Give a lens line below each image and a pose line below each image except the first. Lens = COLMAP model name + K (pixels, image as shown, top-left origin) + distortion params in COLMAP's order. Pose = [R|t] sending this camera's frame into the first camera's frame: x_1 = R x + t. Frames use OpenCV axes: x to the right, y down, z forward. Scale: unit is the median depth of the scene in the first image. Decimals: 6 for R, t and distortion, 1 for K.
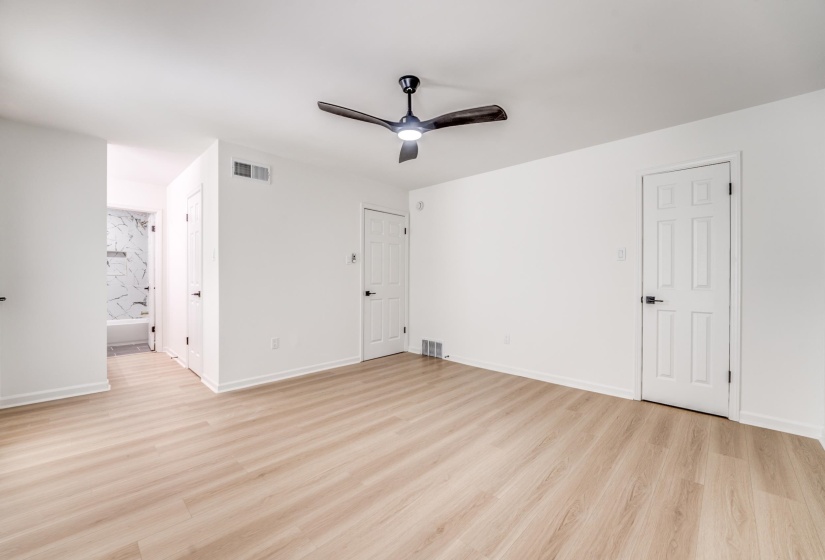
lens RADIAL K [[344.9, 0, 412.5], [0, 344.9, 280.0], [0, 0, 1]] dist [-0.000803, -0.000190]
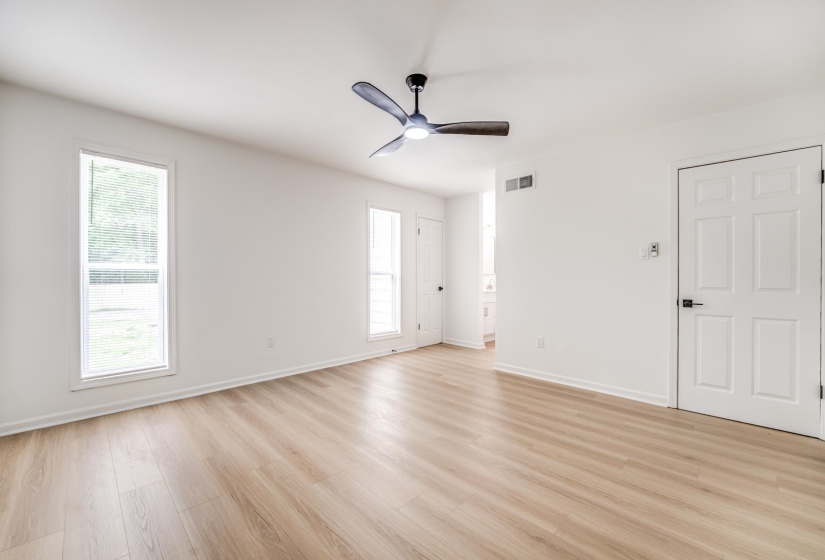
lens RADIAL K [[344.9, 0, 412.5], [0, 344.9, 280.0], [0, 0, 1]] dist [-0.000803, -0.000190]
pose [[-0.044679, 0.002443, -0.998998, 0.736462], [-0.011754, 0.999927, 0.002971, 0.001356], [0.998932, 0.011875, -0.044647, 0.767383]]
